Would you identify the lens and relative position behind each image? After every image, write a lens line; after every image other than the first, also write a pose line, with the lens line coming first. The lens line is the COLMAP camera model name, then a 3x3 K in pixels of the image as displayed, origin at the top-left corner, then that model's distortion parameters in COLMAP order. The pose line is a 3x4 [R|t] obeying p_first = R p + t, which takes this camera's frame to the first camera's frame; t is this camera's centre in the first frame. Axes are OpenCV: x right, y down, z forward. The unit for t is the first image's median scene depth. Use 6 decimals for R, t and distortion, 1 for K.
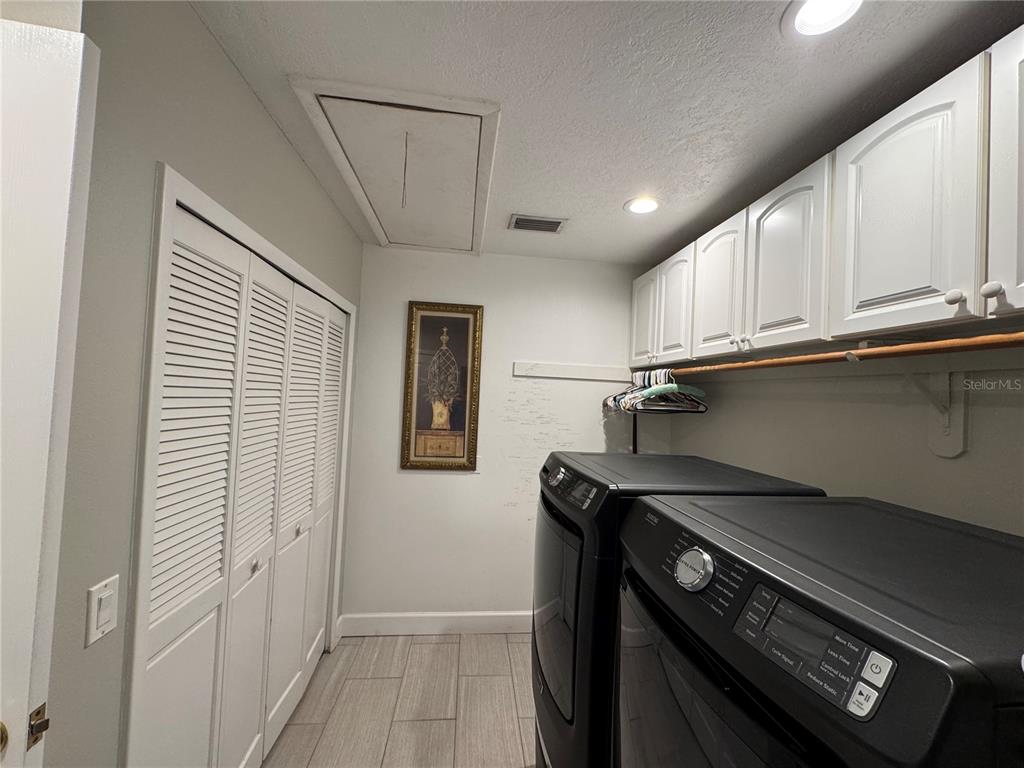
lens RADIAL K [[408.6, 0, 511.8], [0, 408.6, 383.5], [0, 0, 1]] dist [-0.000697, -0.000124]
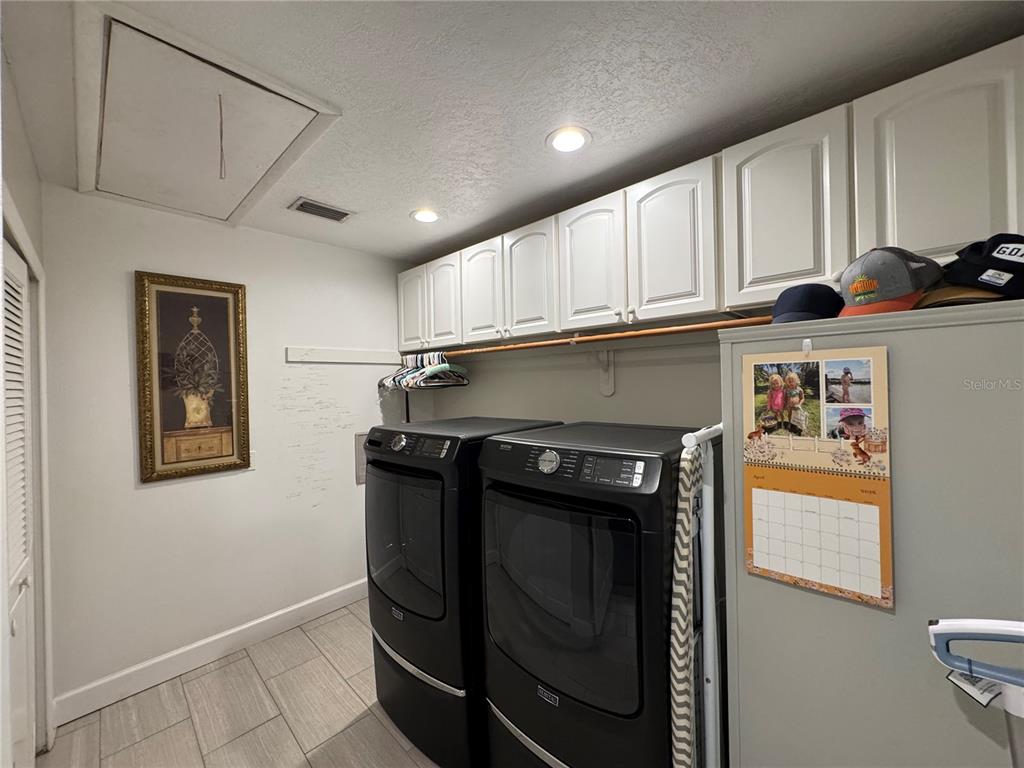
lens RADIAL K [[408.6, 0, 511.8], [0, 408.6, 383.5], [0, 0, 1]] dist [-0.000697, -0.000124]
pose [[0.765068, -0.065277, 0.640633, -0.234626], [0.041457, 0.997778, 0.052158, 0.003758], [-0.642614, -0.013346, 0.766074, -0.075654]]
